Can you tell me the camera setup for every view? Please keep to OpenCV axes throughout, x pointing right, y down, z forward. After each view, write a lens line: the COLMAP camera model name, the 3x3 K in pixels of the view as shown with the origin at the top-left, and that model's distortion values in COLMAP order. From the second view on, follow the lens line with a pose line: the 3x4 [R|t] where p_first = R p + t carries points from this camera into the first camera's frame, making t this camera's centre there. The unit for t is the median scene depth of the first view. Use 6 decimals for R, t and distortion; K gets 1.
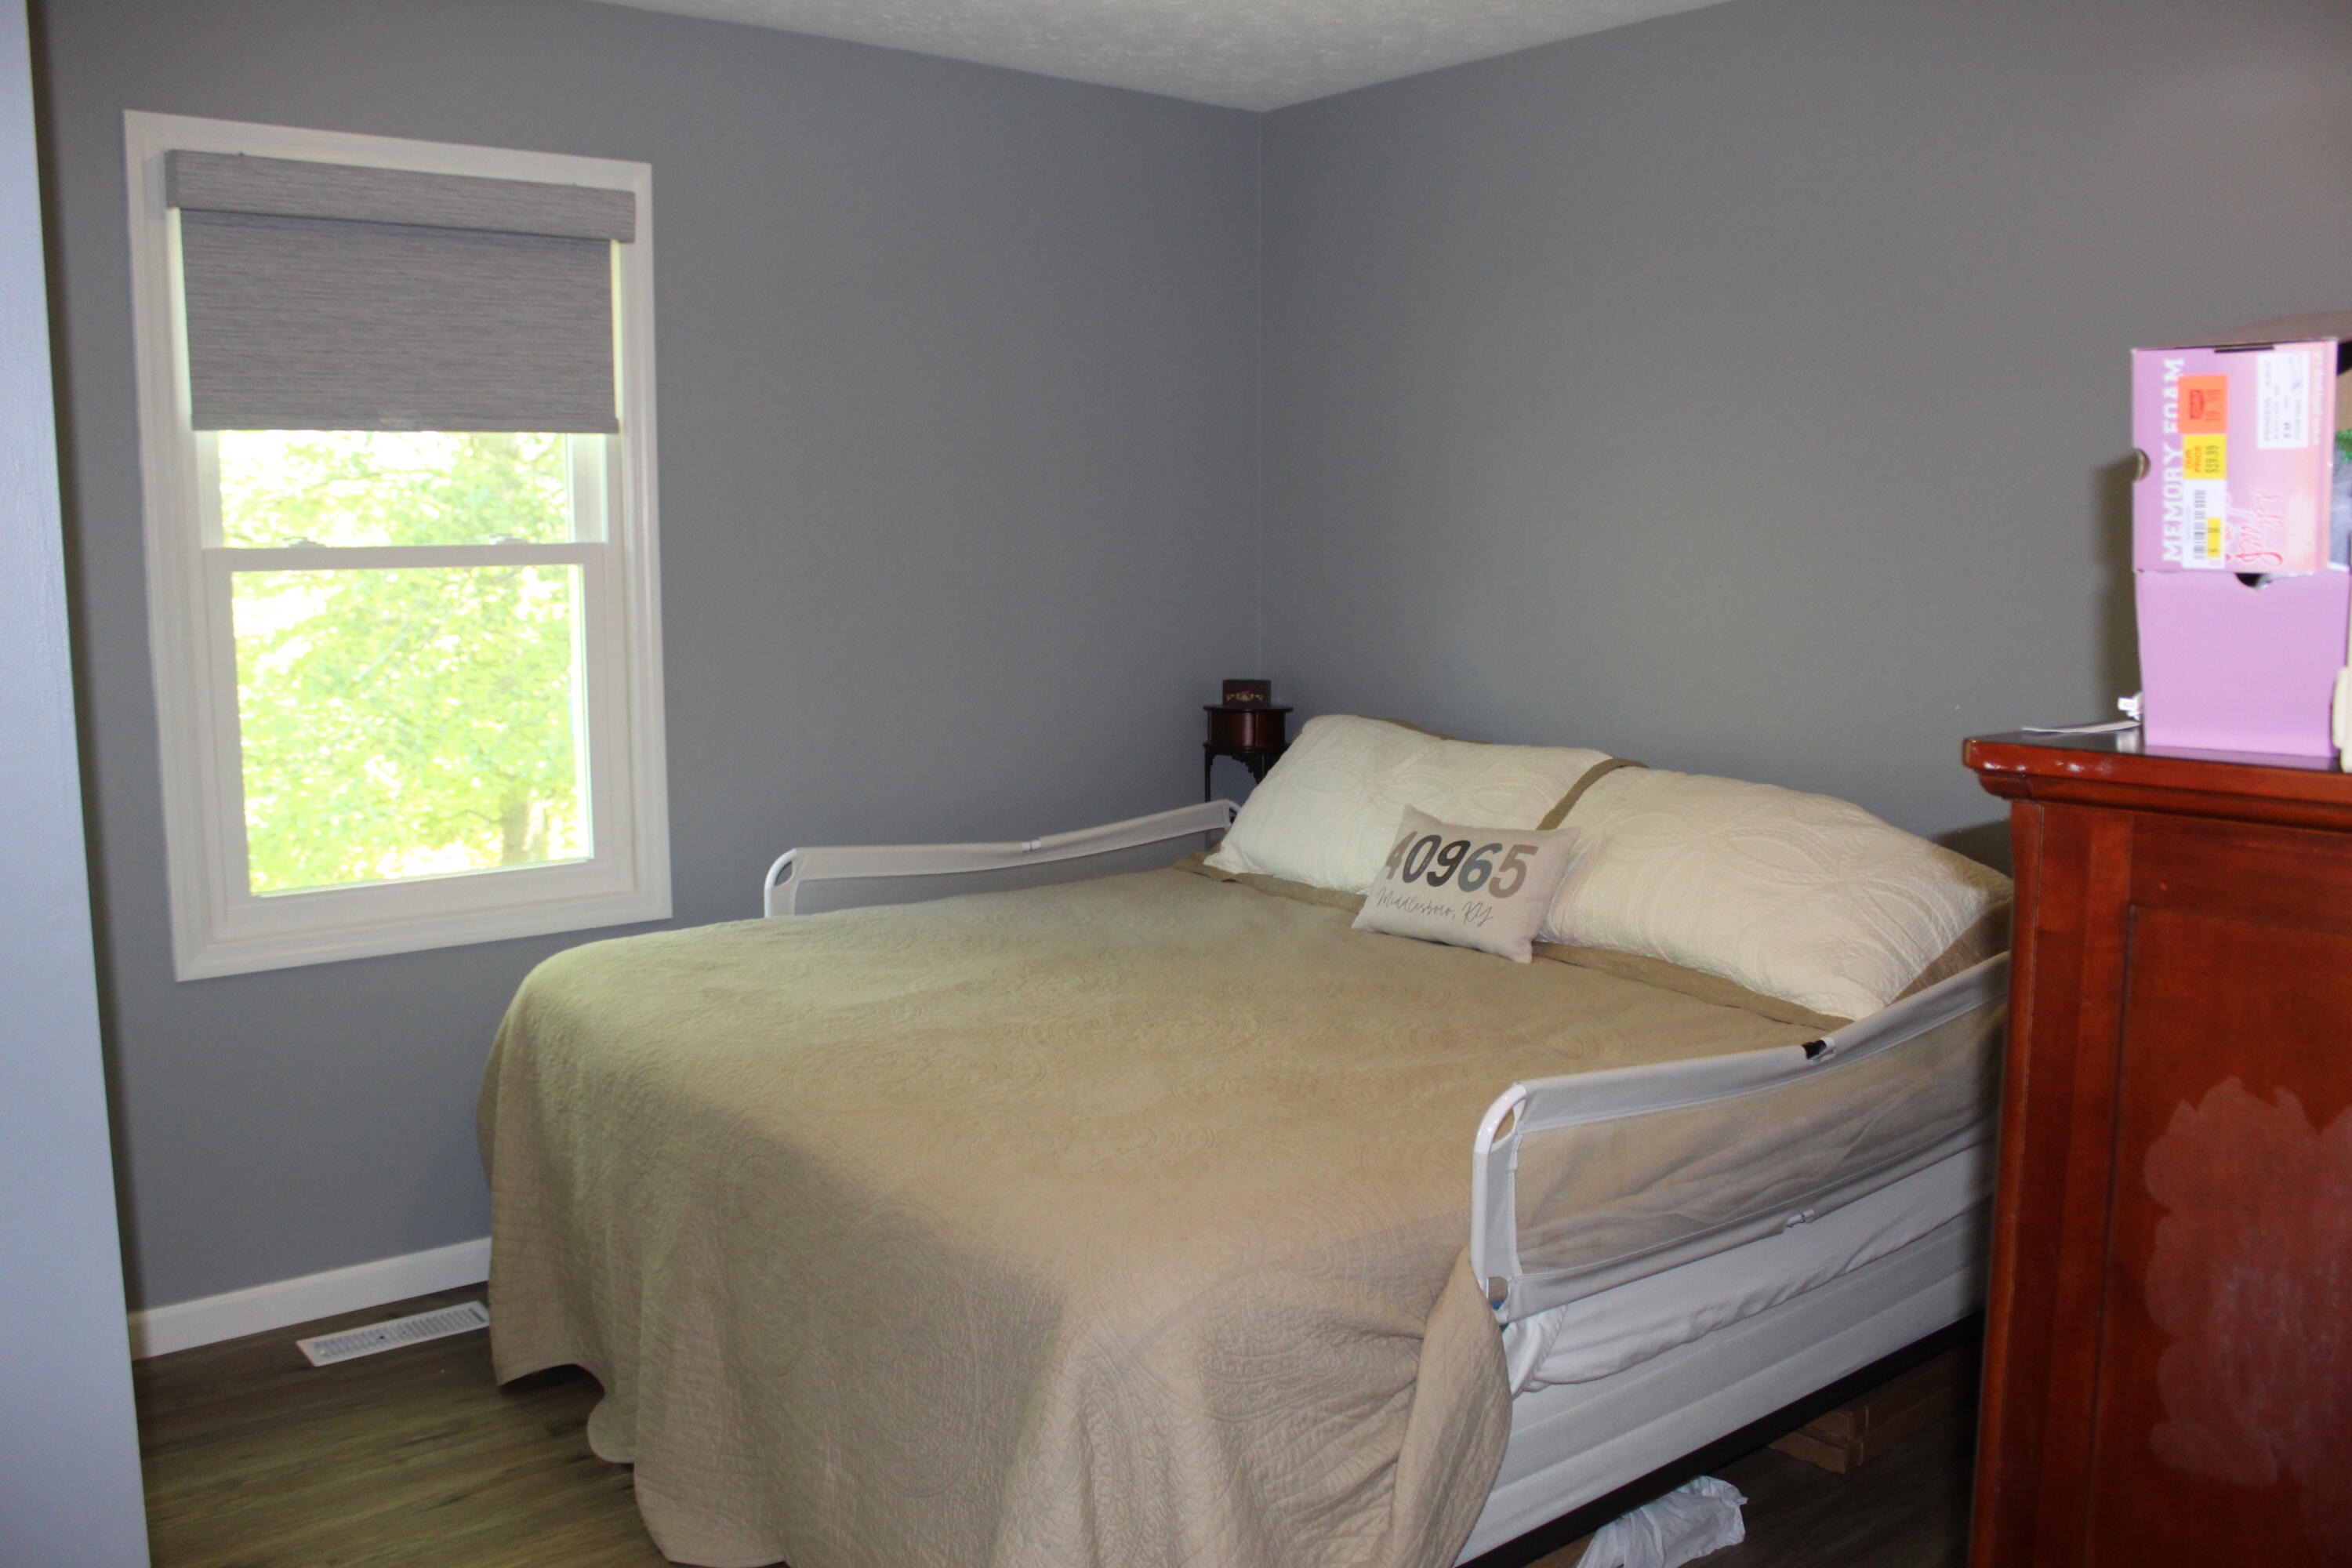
lens RADIAL K [[1954.2, 0, 1170.2], [0, 1954.2, 779.0], [0, 0, 1]] dist [-0.168773, 0.155773]
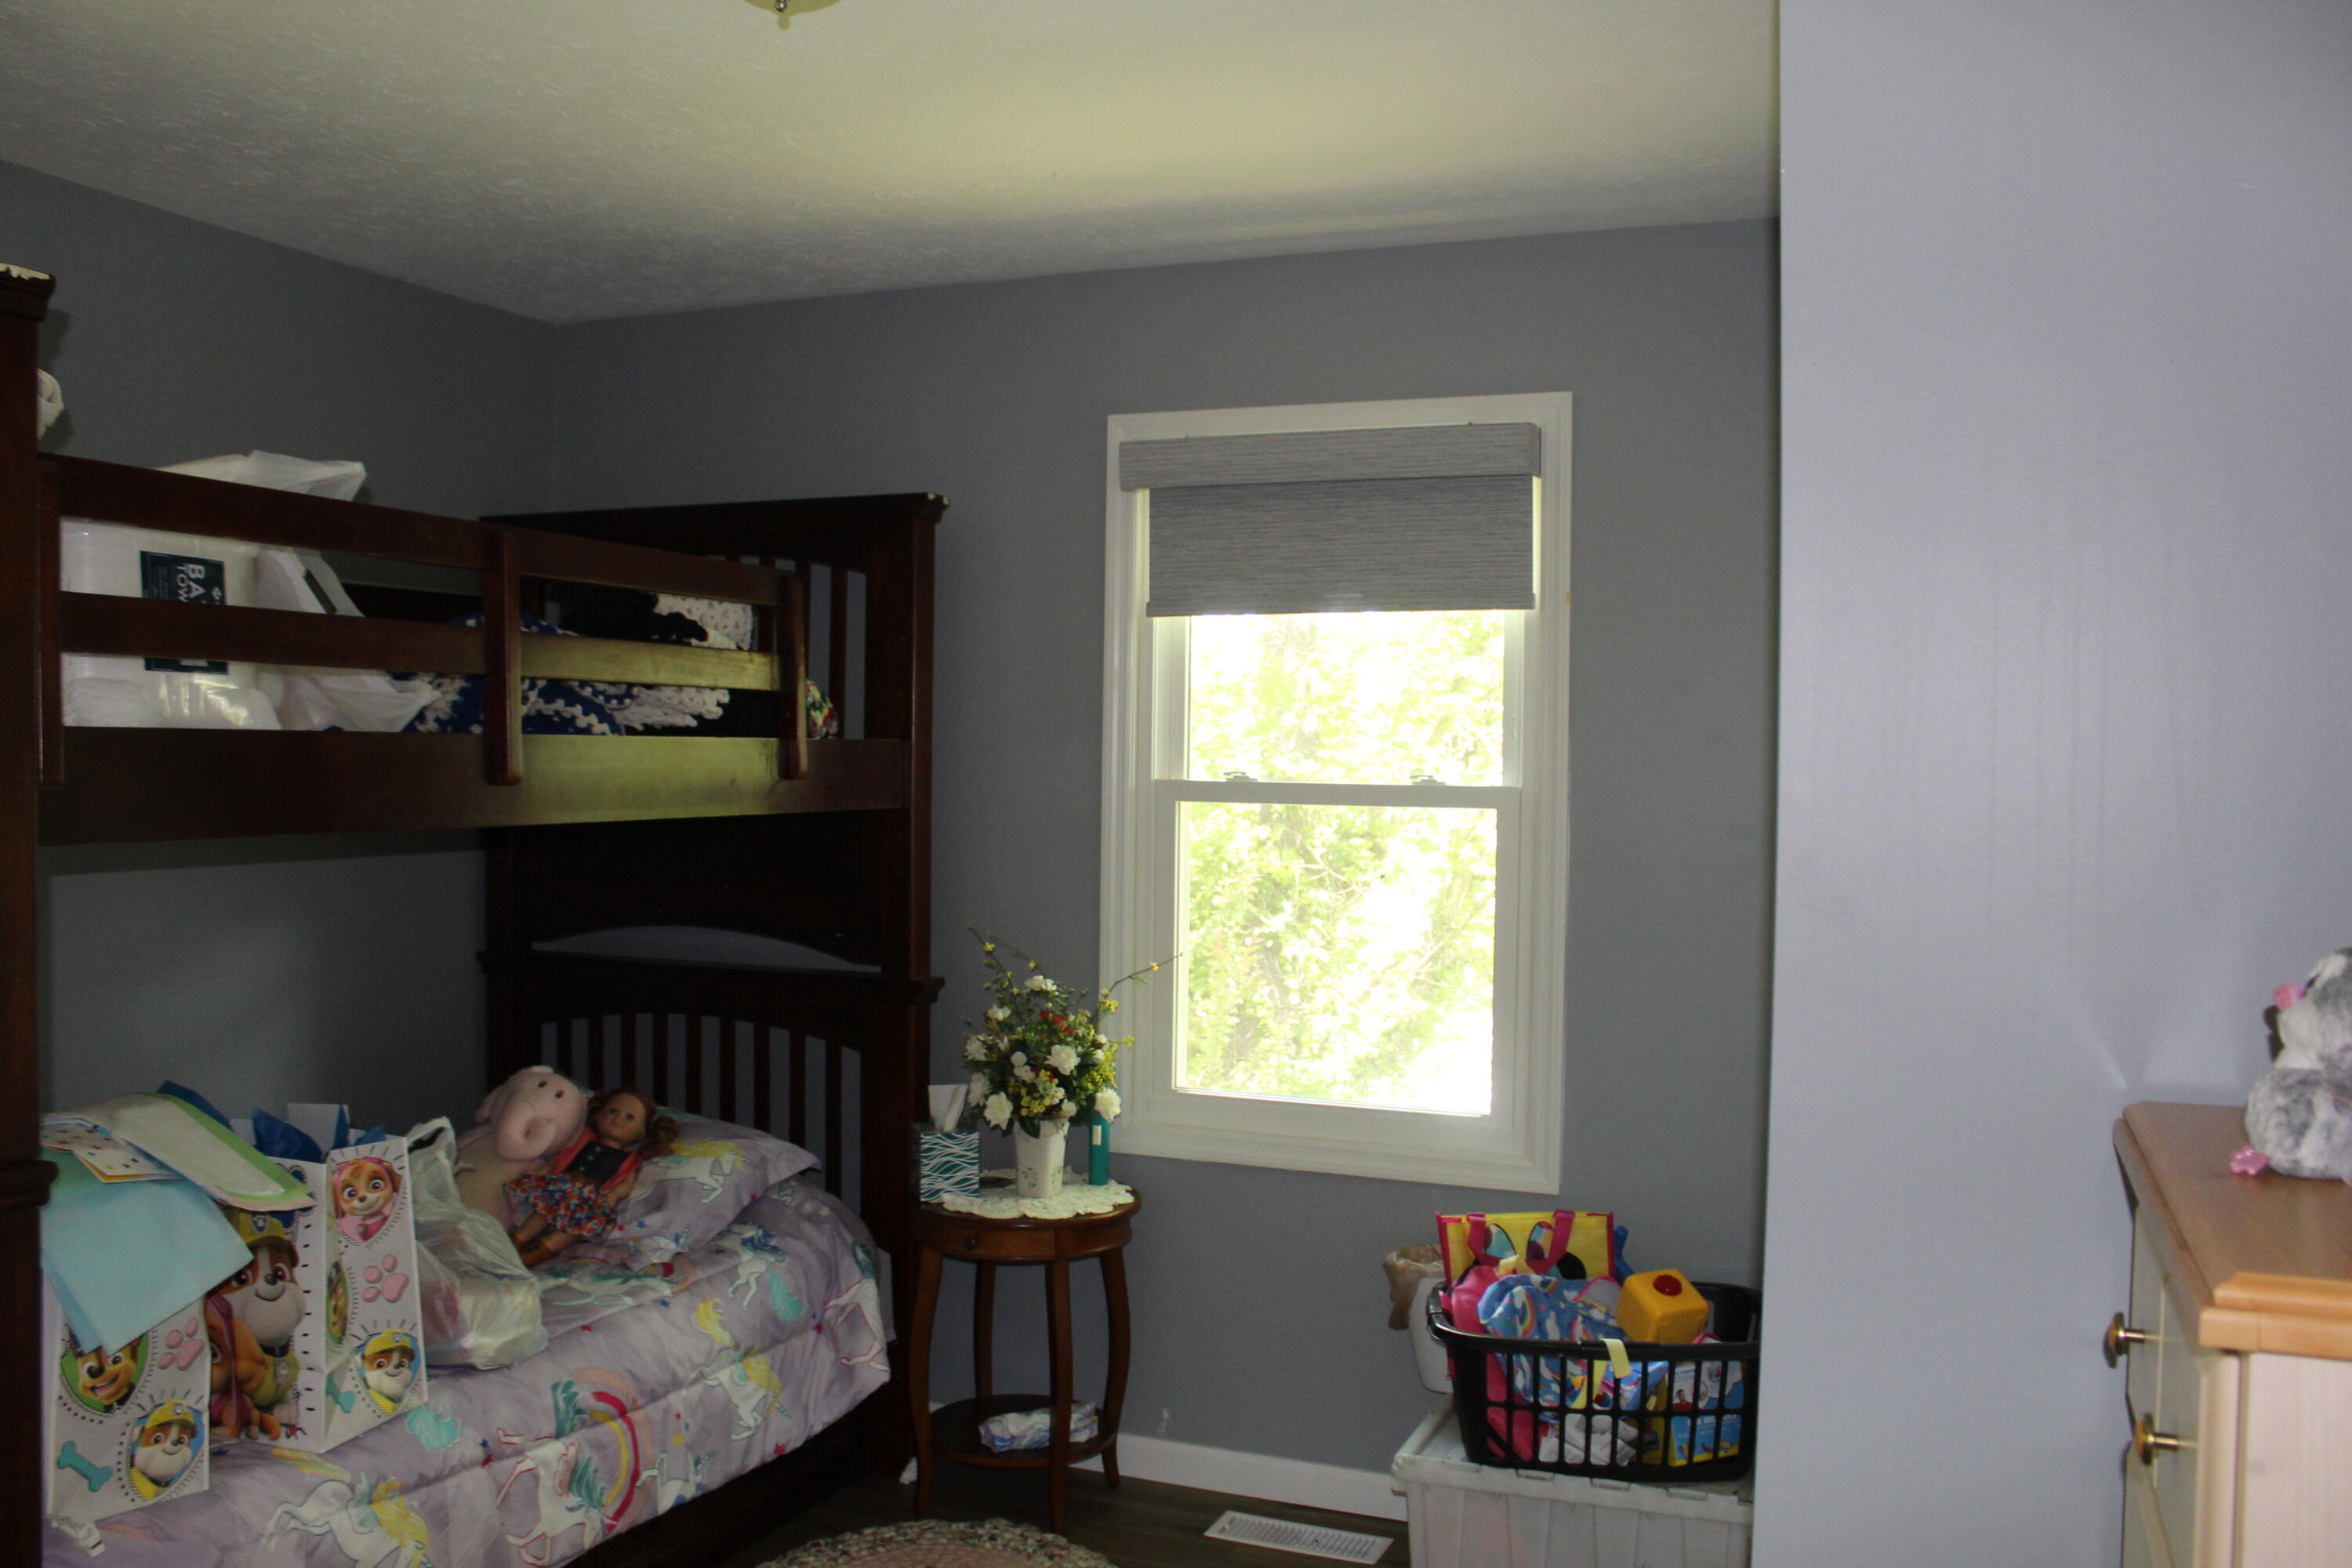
lens RADIAL K [[1954.2, 0, 1170.2], [0, 1954.2, 779.0], [0, 0, 1]] dist [-0.168773, 0.155773]
pose [[0.482656, 0.022185, -0.875529, 0.479914], [-0.131318, 0.990211, -0.047302, -0.061502], [0.865909, 0.137804, 0.480845, 0.396987]]
